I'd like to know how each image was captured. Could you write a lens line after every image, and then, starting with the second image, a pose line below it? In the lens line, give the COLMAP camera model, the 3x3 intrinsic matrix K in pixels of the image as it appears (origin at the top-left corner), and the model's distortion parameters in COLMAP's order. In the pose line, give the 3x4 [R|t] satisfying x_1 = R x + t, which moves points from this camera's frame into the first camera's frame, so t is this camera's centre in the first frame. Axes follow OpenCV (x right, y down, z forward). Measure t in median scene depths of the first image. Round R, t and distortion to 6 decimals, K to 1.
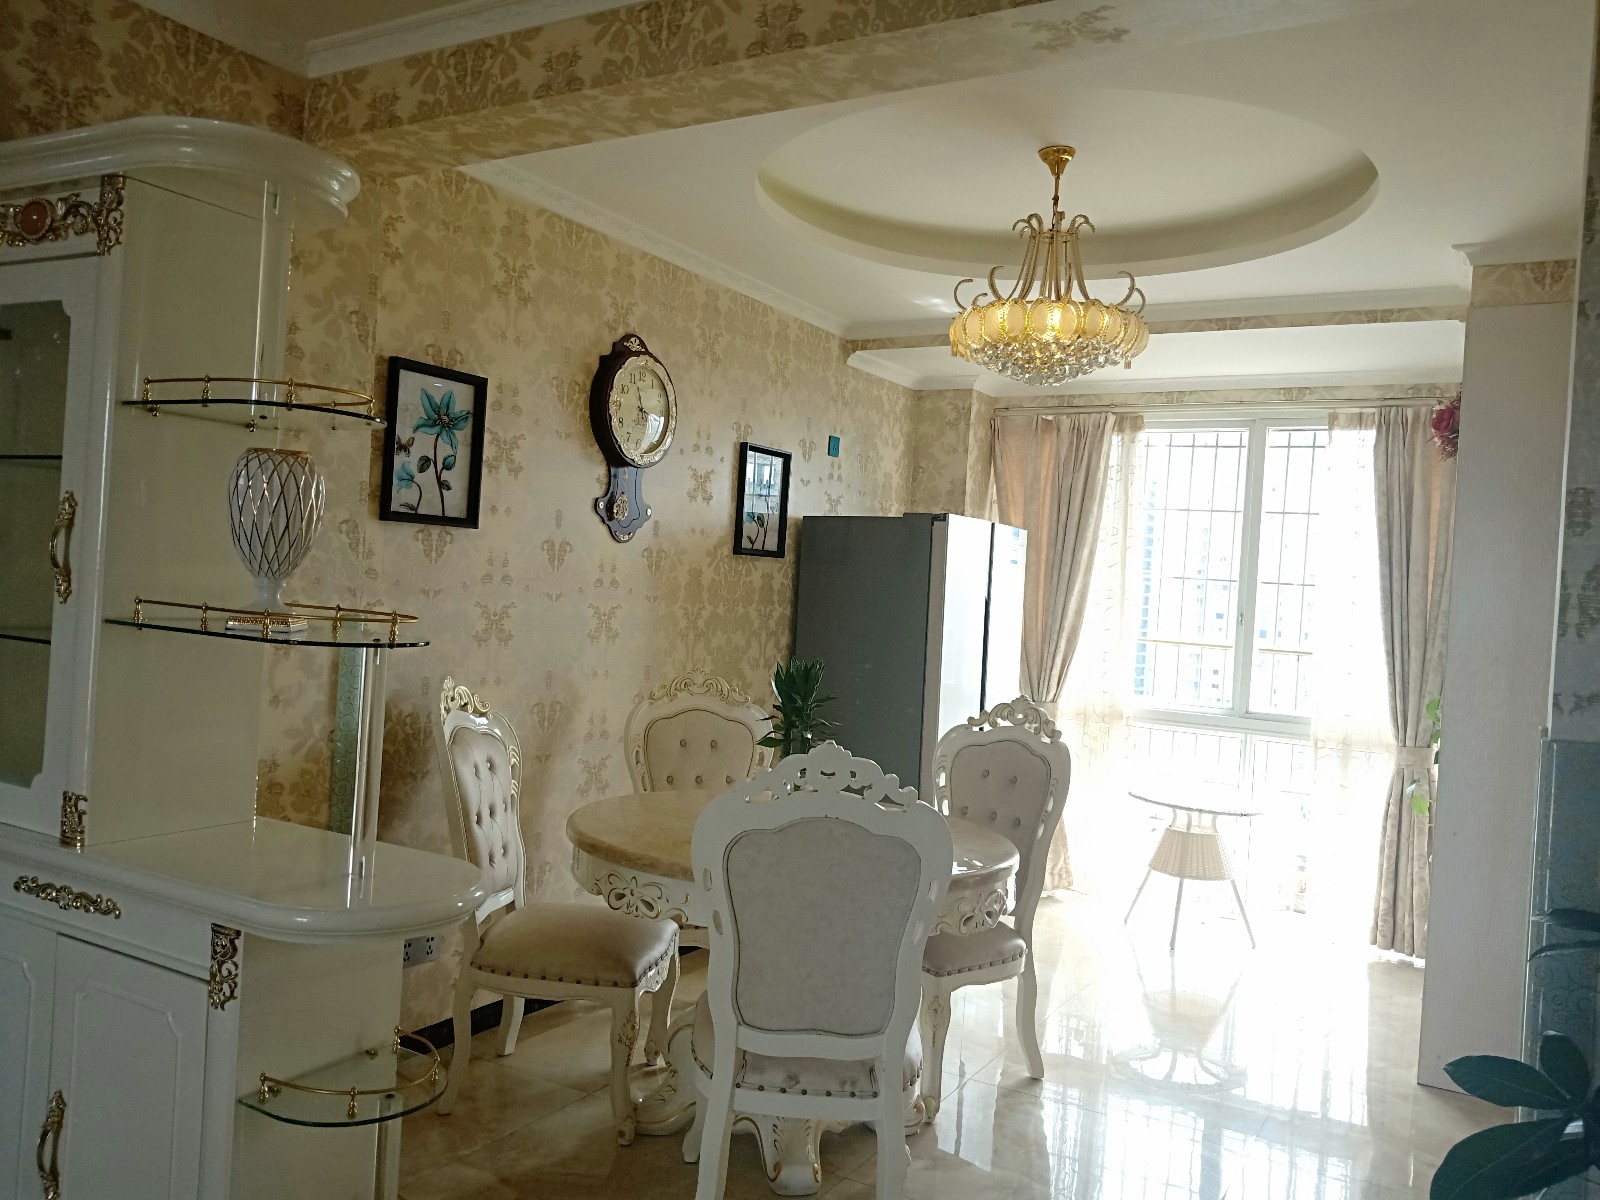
lens RADIAL K [[1237.9, 0, 800.0], [0, 1237.9, 600.0], [0, 0, 1]] dist [0.057691, -0.158289]
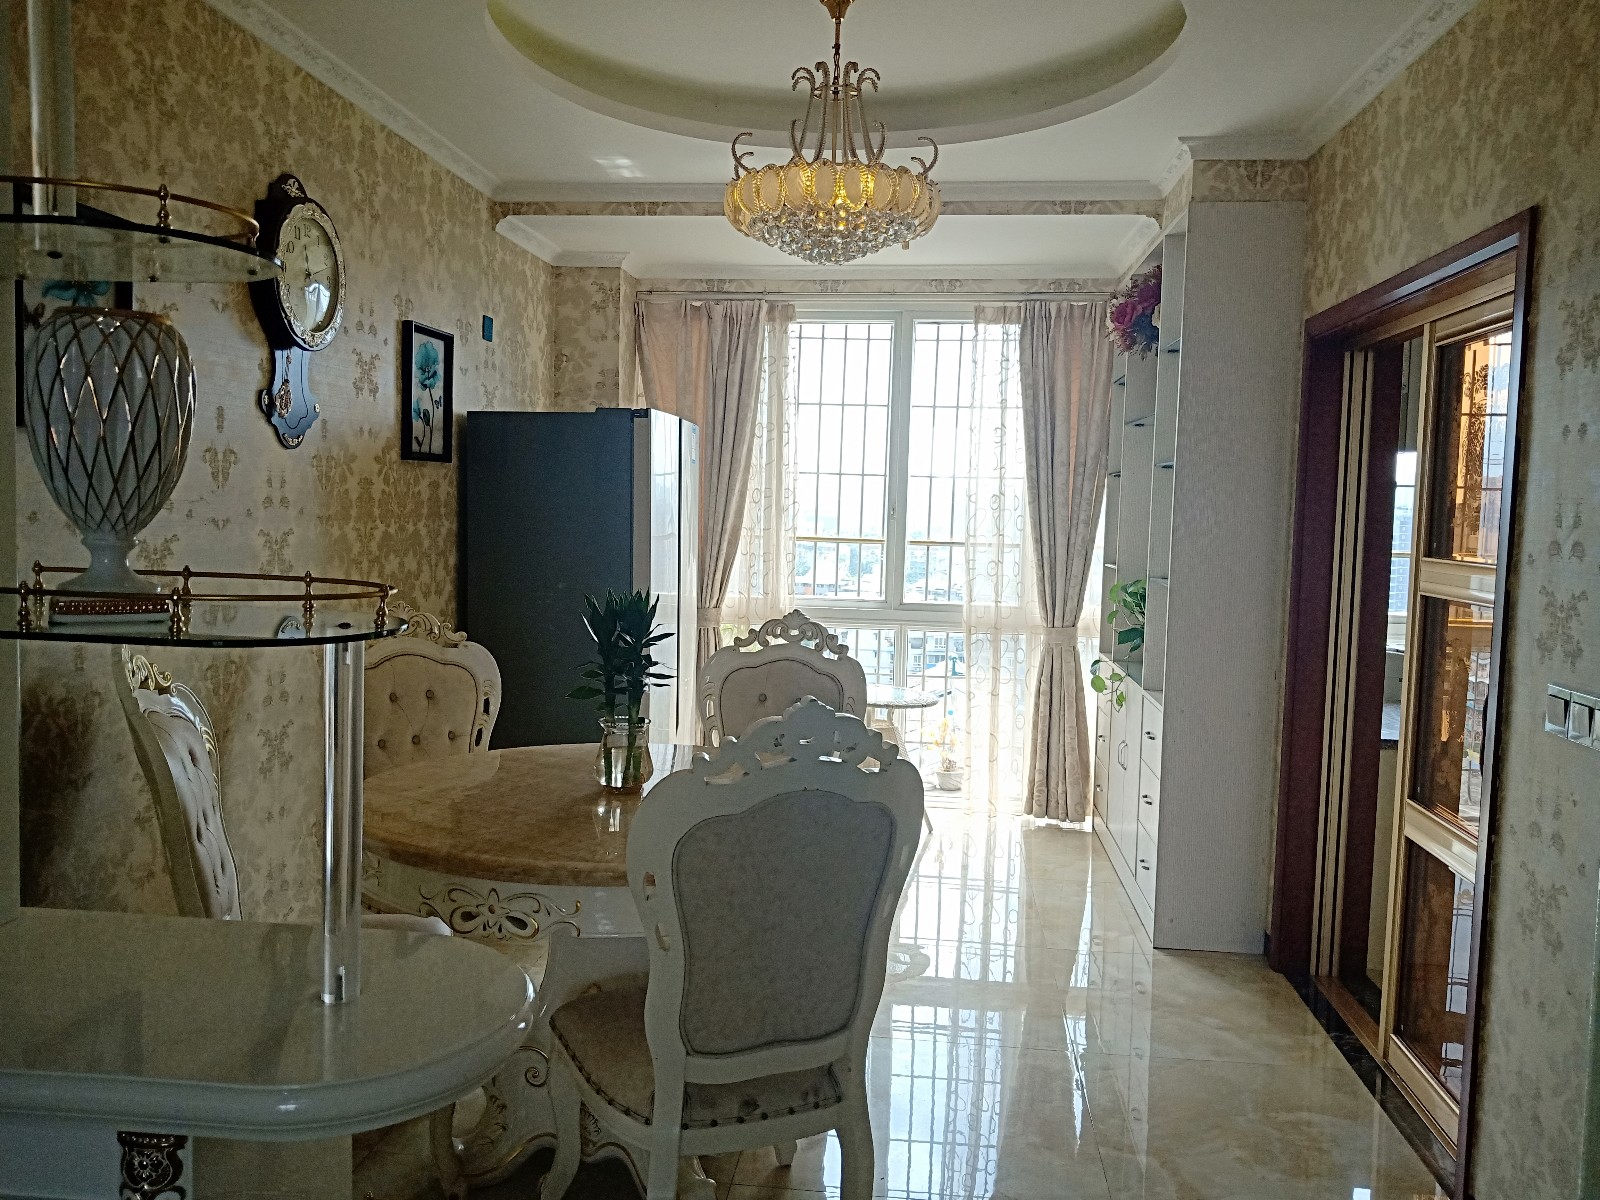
lens RADIAL K [[1237.9, 0, 800.0], [0, 1237.9, 600.0], [0, 0, 1]] dist [0.057691, -0.158289]
pose [[0.913243, -0.067675, 0.401756, -0.143369], [0.033103, 0.995173, 0.092386, -0.011222], [-0.406069, -0.071071, 0.911075, 0.130839]]
